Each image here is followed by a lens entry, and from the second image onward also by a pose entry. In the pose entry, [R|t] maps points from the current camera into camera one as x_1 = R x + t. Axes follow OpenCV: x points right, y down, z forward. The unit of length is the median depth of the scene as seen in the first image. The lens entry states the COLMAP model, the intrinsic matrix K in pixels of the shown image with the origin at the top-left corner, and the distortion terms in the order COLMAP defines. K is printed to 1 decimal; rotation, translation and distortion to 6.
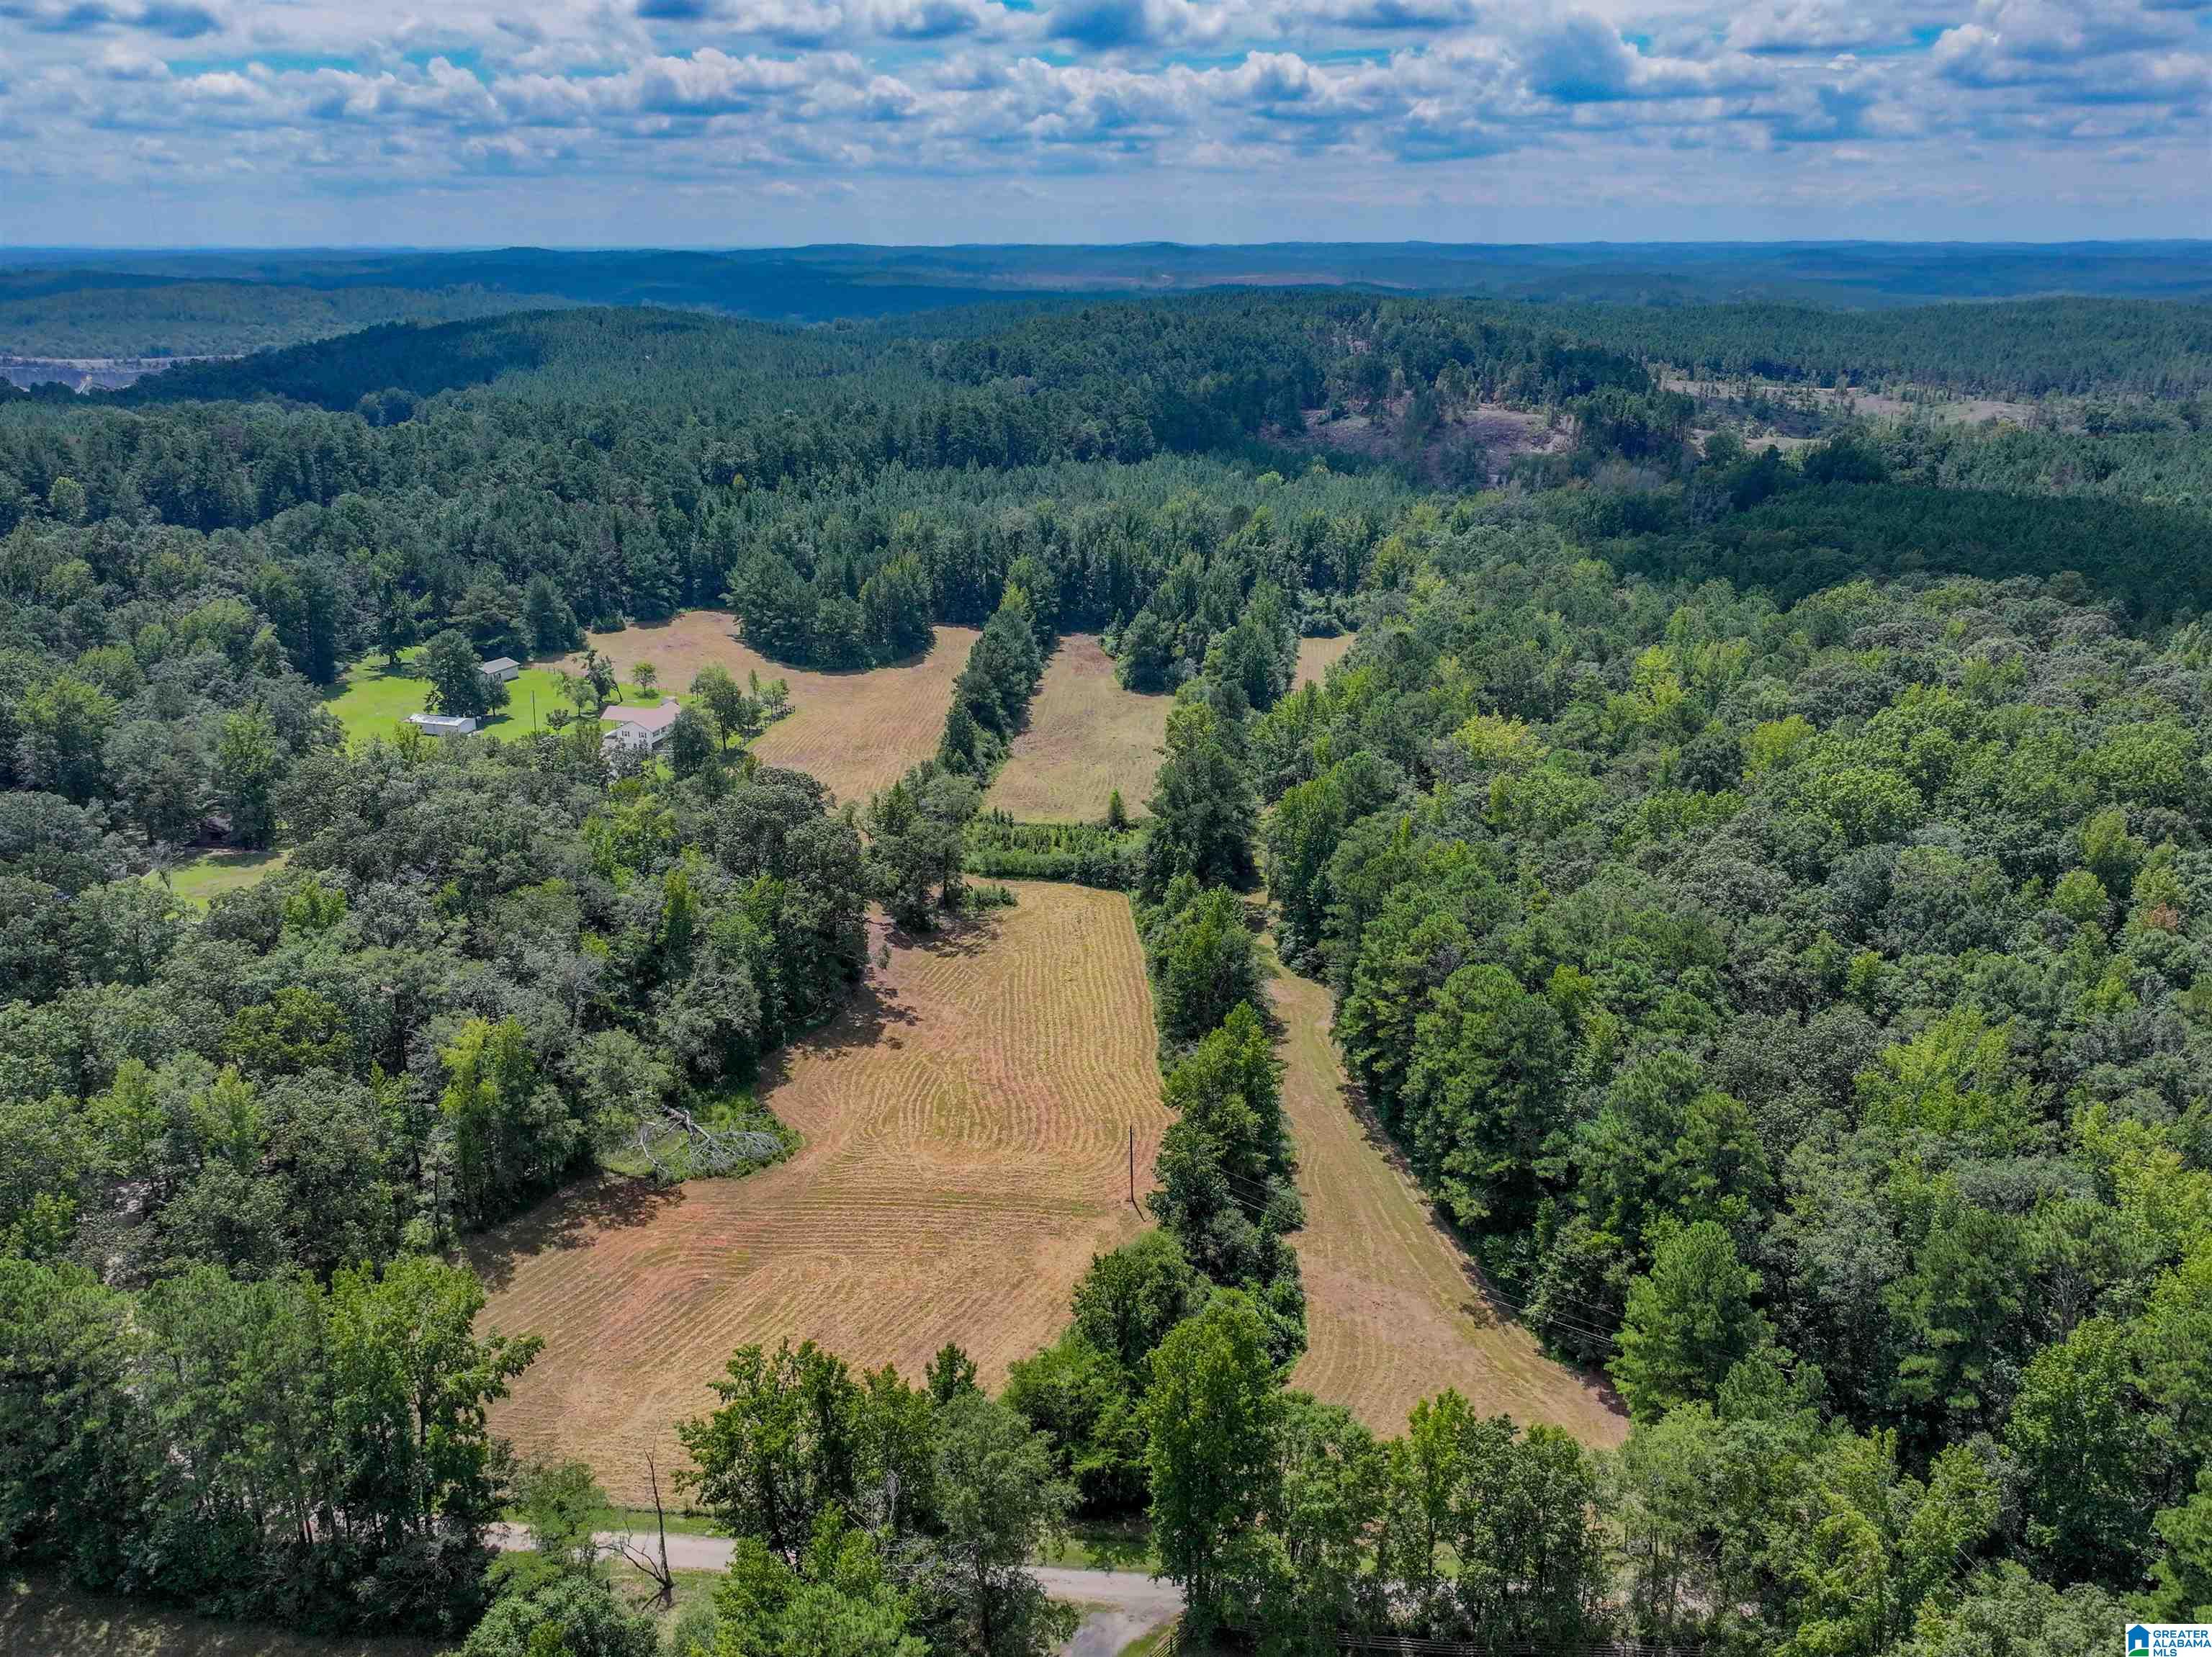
lens RADIAL K [[1539.0, 0, 1106.0], [0, 1539.0, 828.5], [0, 0, 1]] dist [-0.001343, -0.000270]
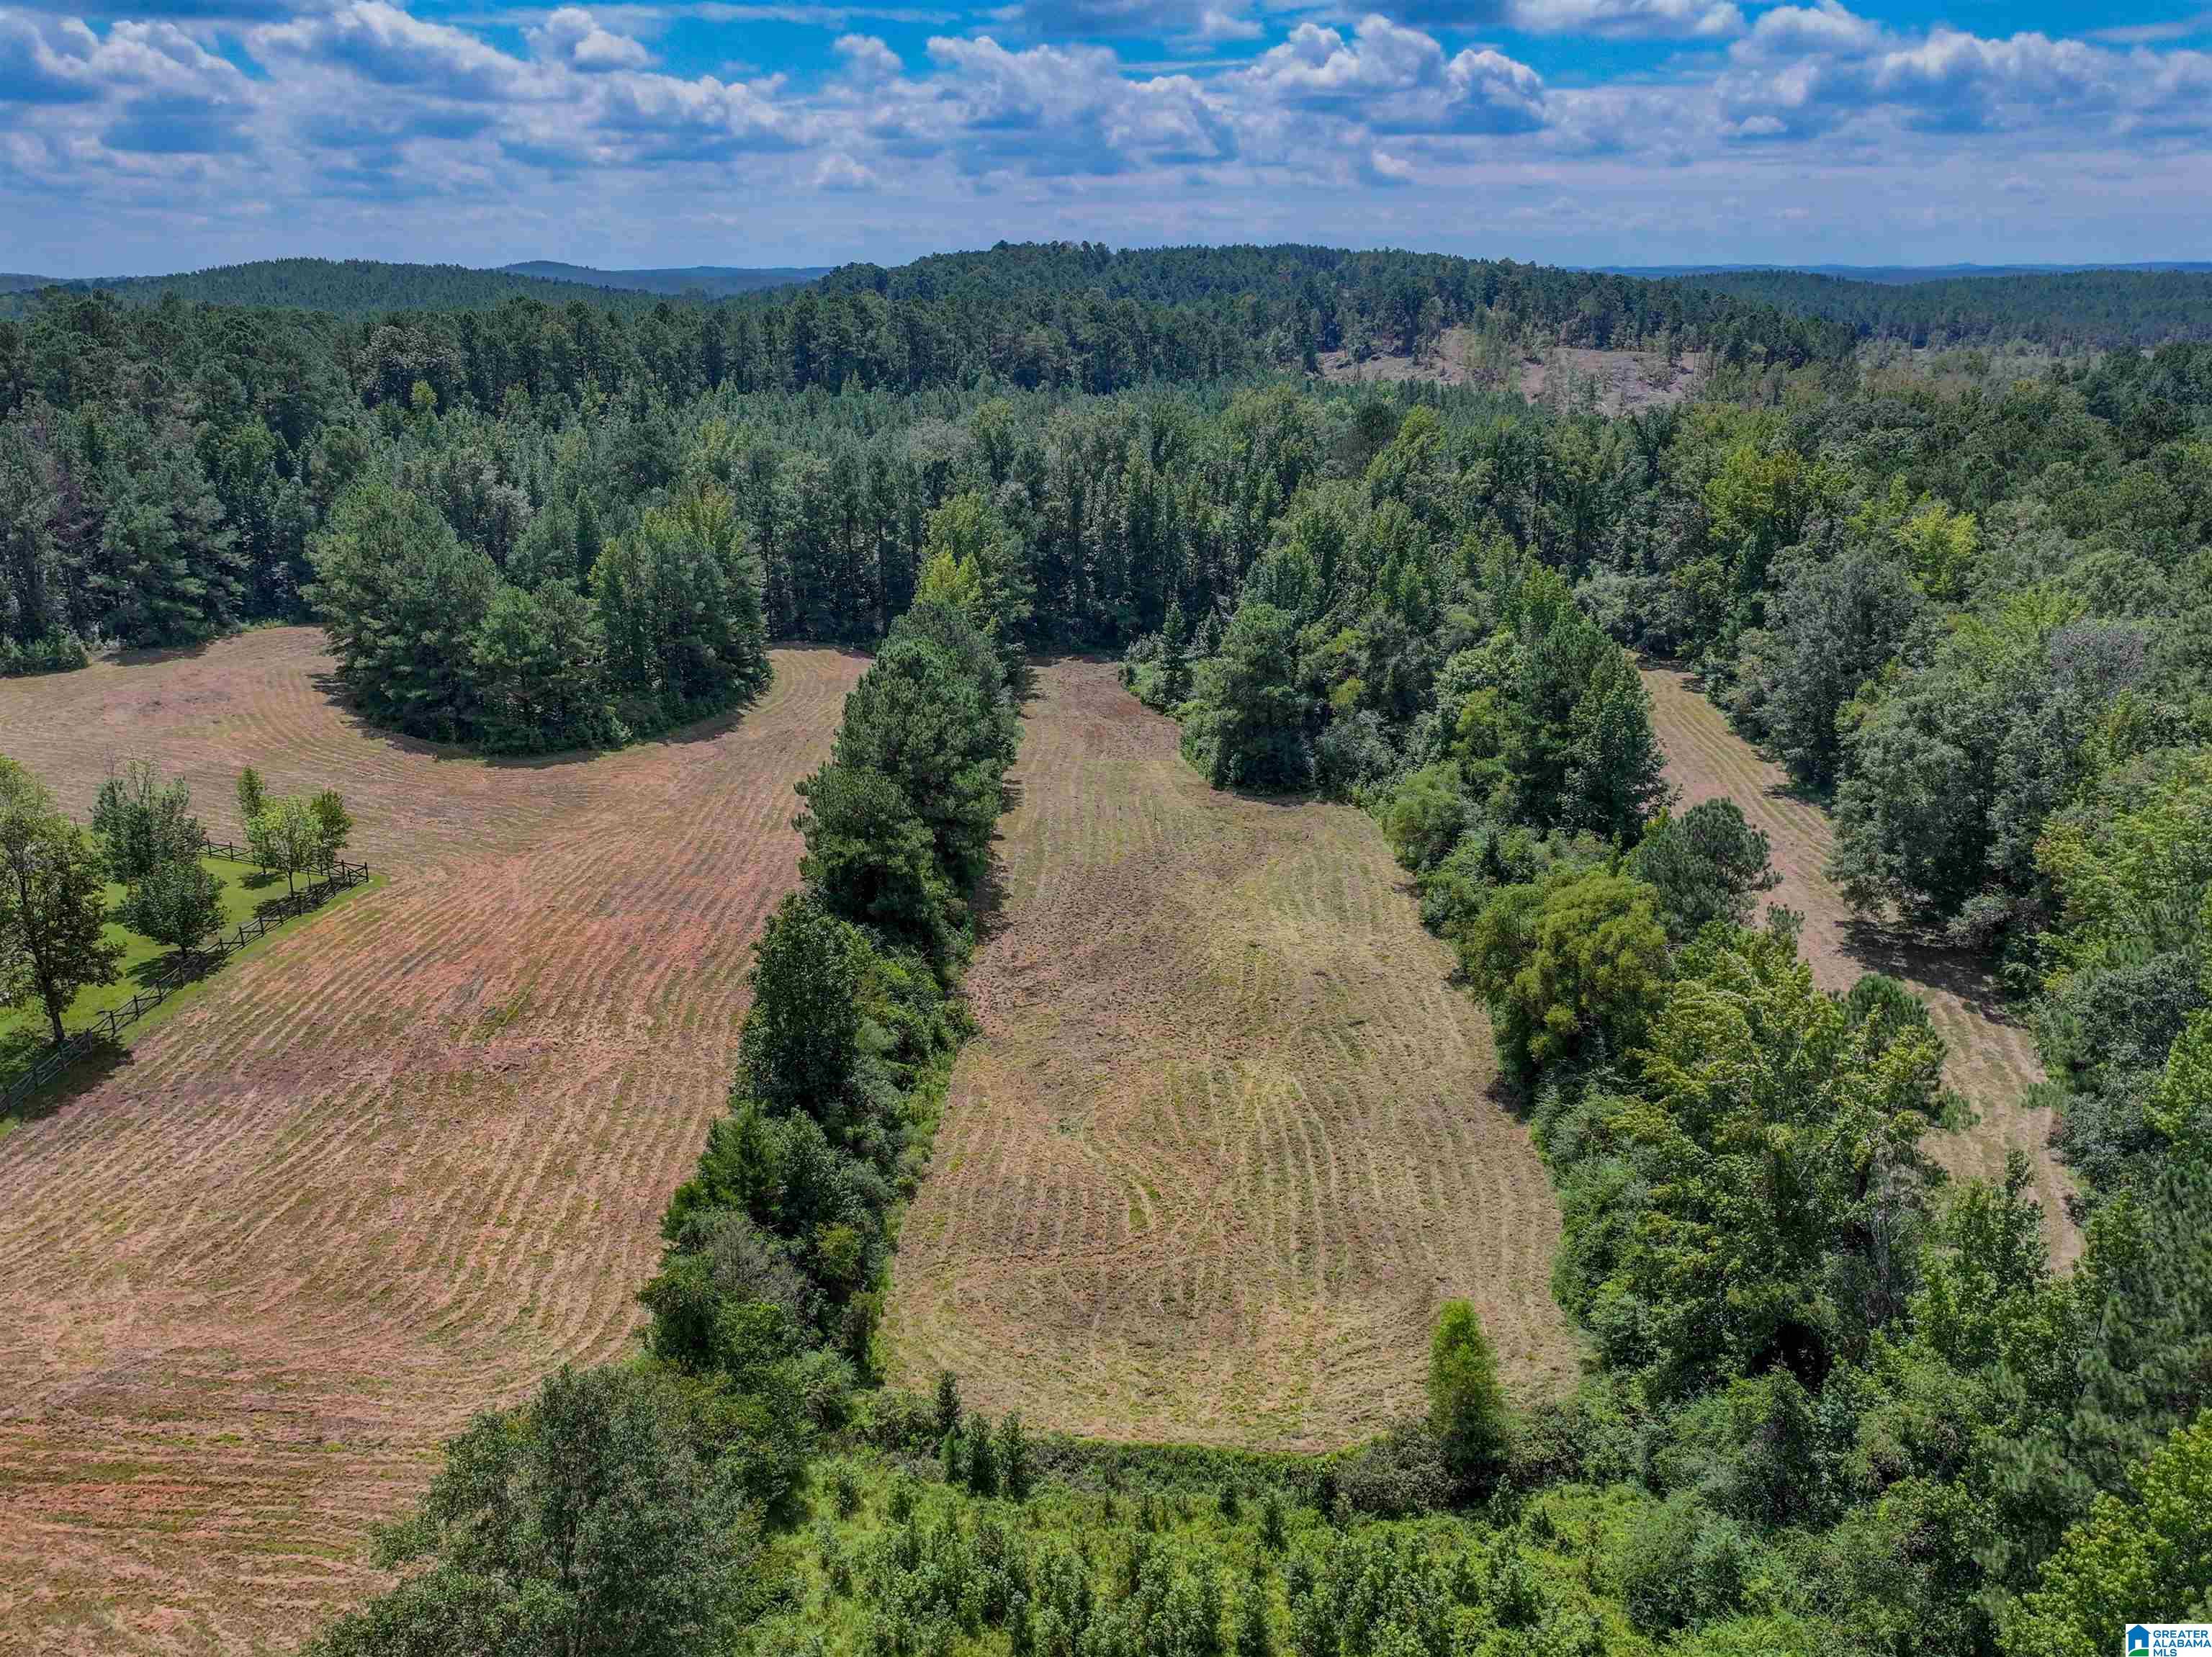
lens RADIAL K [[2192.1, 0, 1106.0], [0, 2192.1, 828.5], [0, 0, 1]] dist [-0.061075, -0.002319]
pose [[0.999510, -0.017123, 0.026218, -0.029102], [0.018417, 0.998582, -0.049942, -0.043377], [-0.025326, 0.050401, 0.998408, 0.349910]]
